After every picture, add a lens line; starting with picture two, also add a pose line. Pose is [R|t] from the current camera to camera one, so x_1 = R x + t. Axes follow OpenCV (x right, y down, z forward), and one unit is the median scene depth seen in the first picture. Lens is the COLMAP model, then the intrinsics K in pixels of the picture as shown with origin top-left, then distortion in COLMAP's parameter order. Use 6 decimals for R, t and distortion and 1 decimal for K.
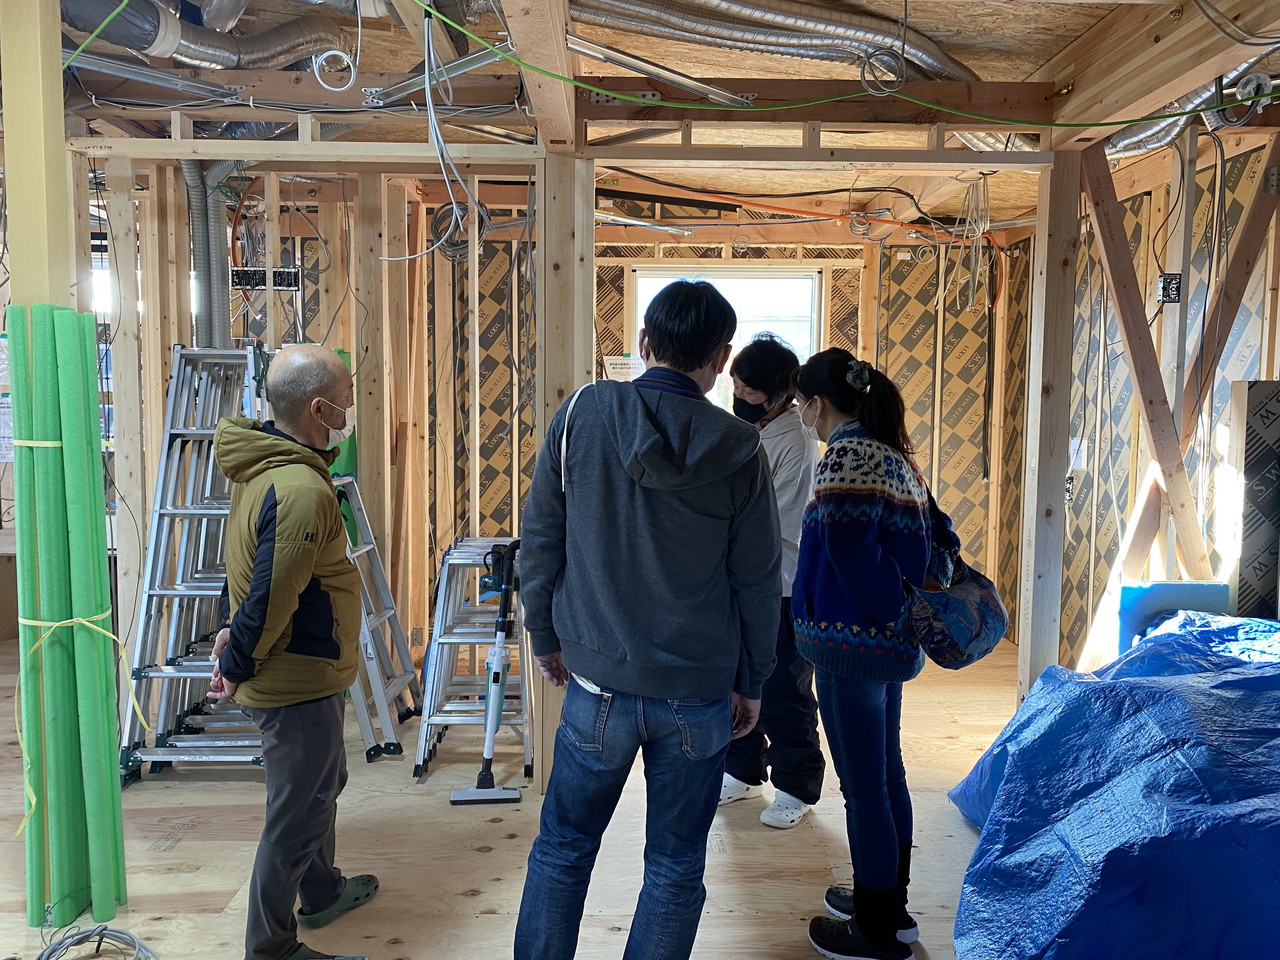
lens RADIAL K [[964.0, 0, 634.0], [0, 964.0, 480.6], [0, 0, 1]] dist [0.021923, -0.009366]
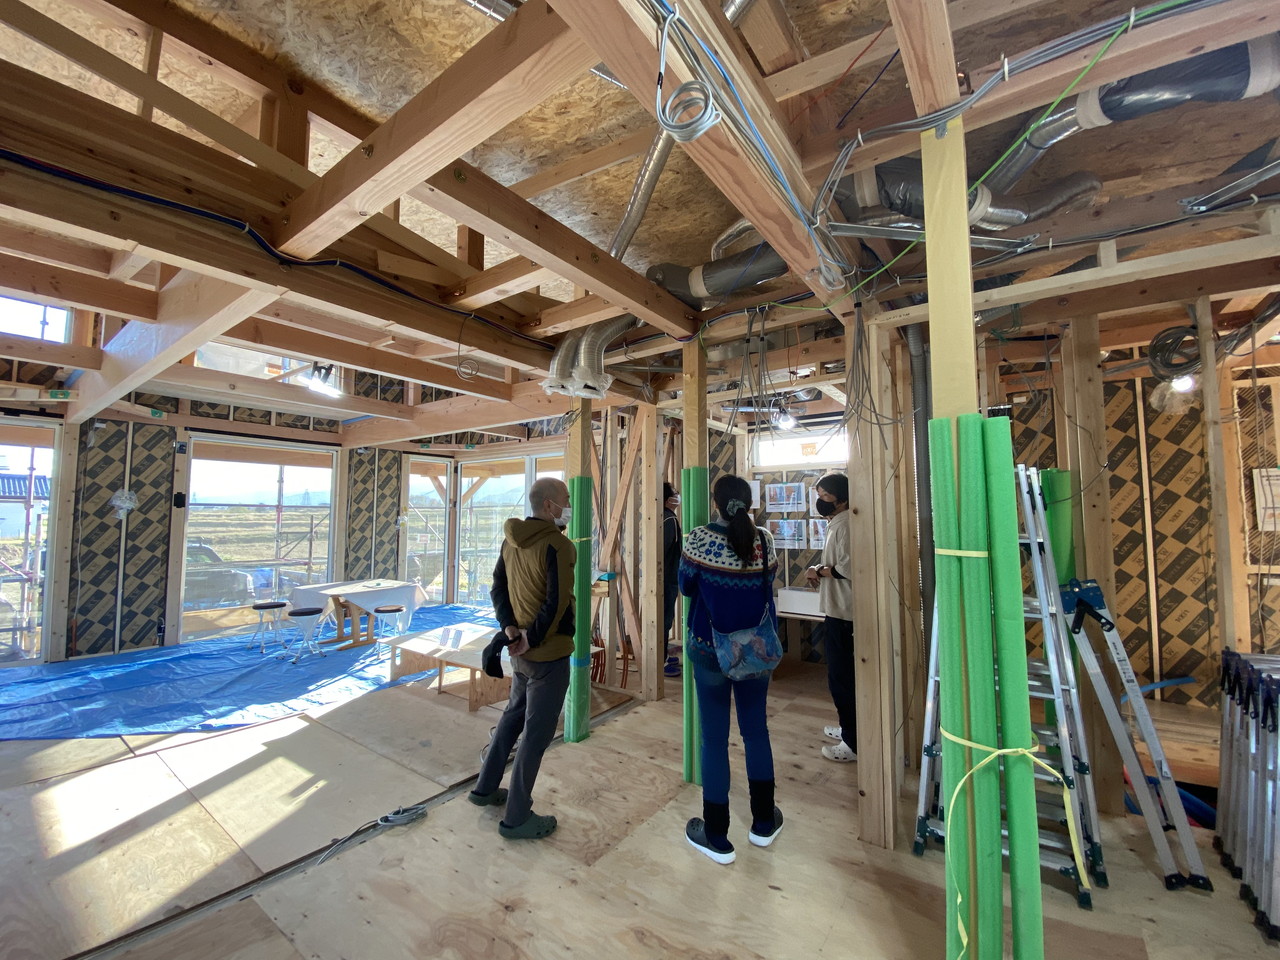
lens RADIAL K [[530.8, 0, 637.2], [0, 530.8, 484.0], [0, 0, 1]] dist [-0.028018, -0.000518]
pose [[0.787775, -0.049486, -0.613972, -0.223704], [-0.043047, 0.989907, -0.135020, -0.008884], [0.614457, 0.132795, 0.777694, 0.152732]]
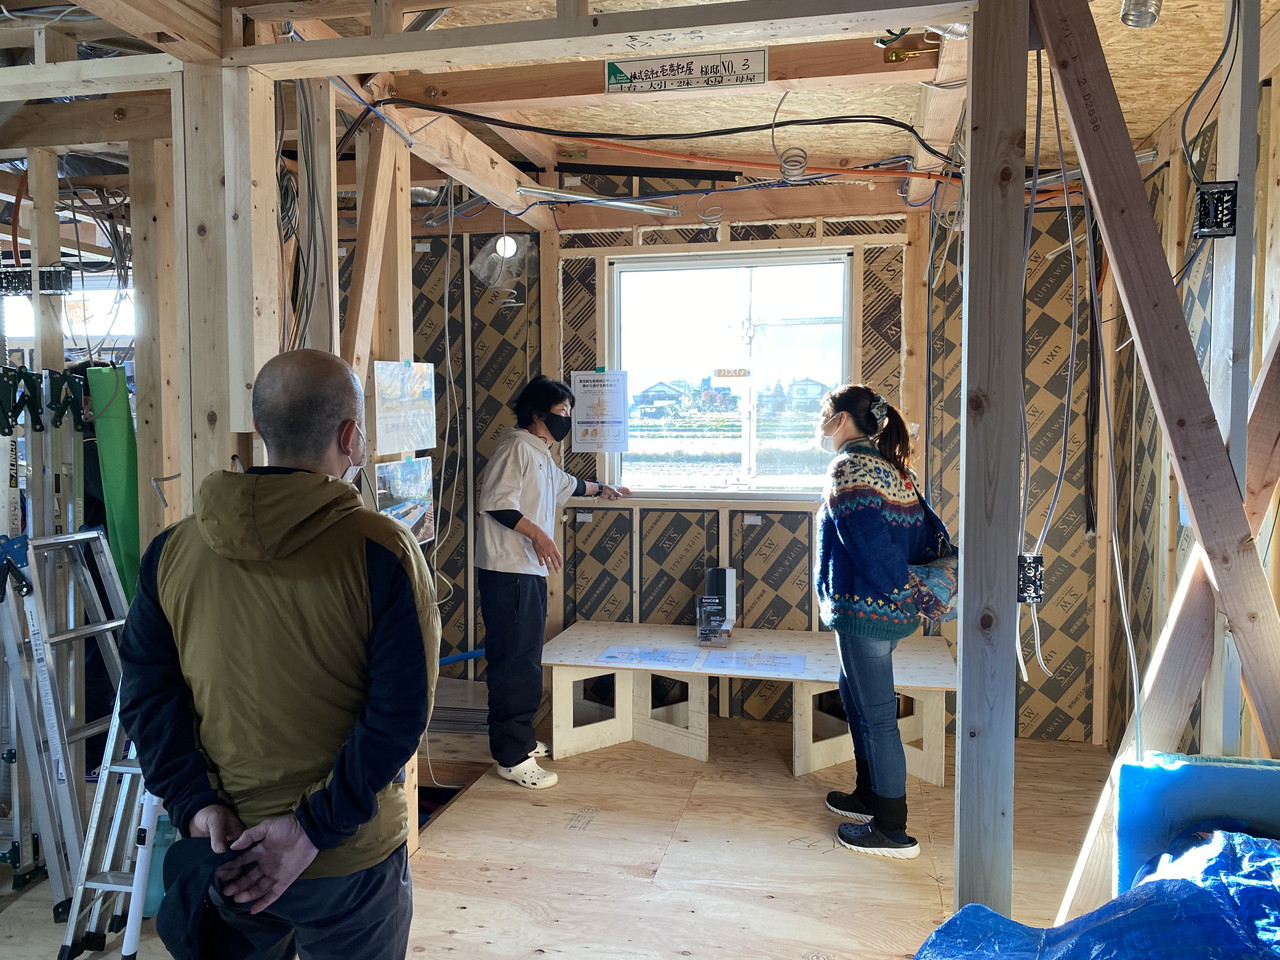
lens RADIAL K [[964.0, 0, 649.8], [0, 964.0, 481.5], [0, 0, 1]] dist [0.021923, -0.009366]
pose [[0.974183, 0.002906, -0.225740, 0.213890], [-0.008492, 0.999681, -0.023779, -0.019296], [0.225599, 0.025082, 0.973897, 0.238458]]
